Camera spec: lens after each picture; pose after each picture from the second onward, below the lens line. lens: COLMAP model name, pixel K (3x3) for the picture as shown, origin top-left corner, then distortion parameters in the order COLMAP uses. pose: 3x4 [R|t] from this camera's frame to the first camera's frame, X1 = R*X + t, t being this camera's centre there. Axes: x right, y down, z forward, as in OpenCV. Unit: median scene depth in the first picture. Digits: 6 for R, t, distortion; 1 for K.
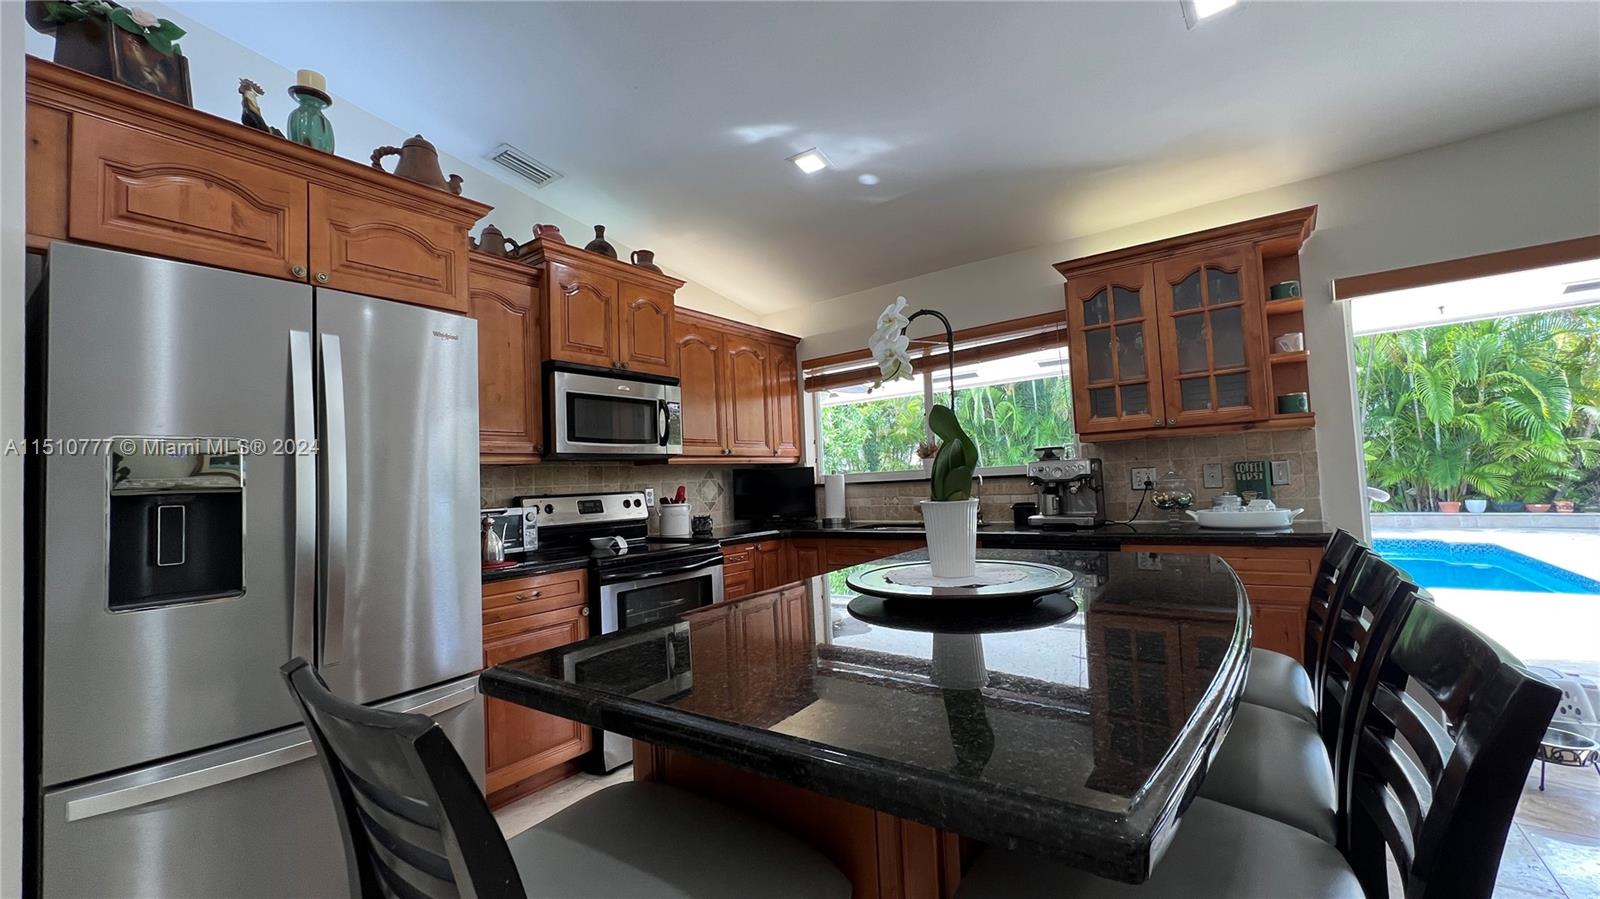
lens RADIAL K [[635.1, 0, 805.9], [0, 635.1, 441.6], [0, 0, 1]] dist [-0.000981, -0.000110]
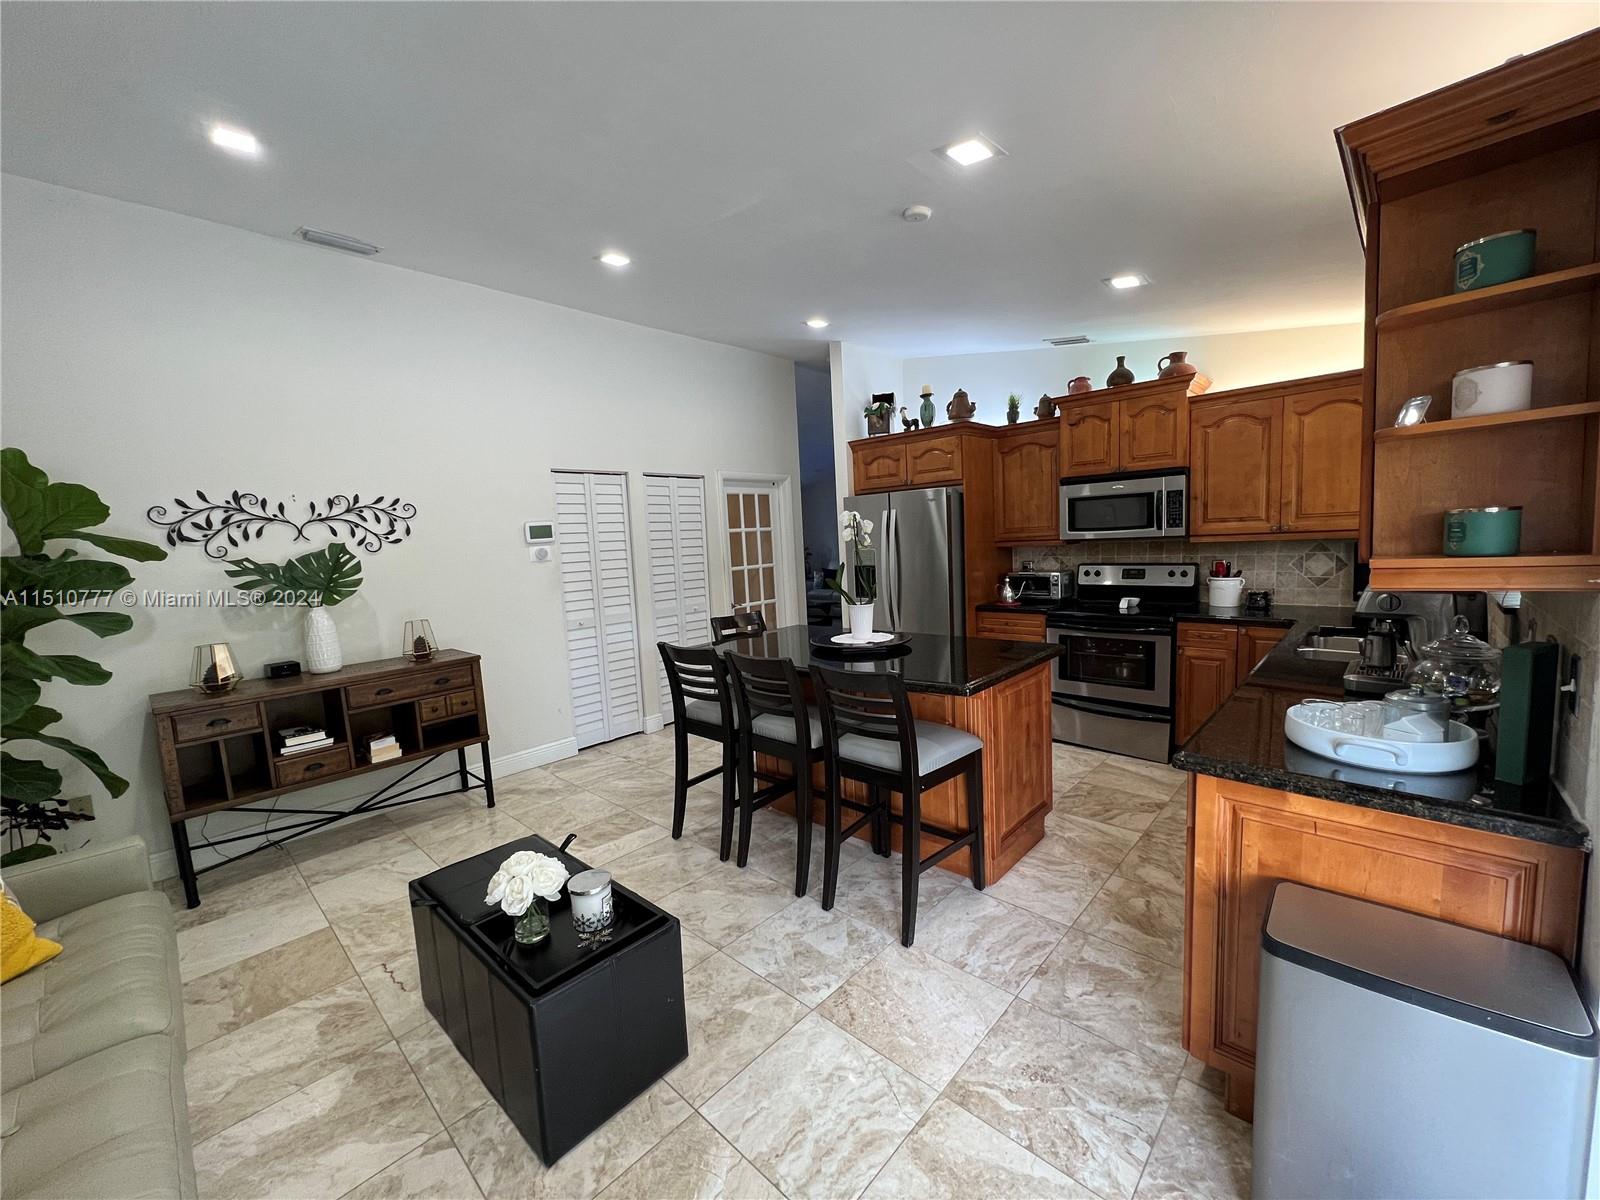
lens RADIAL K [[636.0, 0, 801.2], [0, 636.0, 599.7], [0, 0, 1]] dist [-0.001751, 0.000584]
pose [[-0.124662, 0.152455, -0.980417, 1.116401], [0.117669, 0.983423, 0.137961, -0.114726], [0.985197, -0.098166, -0.140535, 0.525890]]
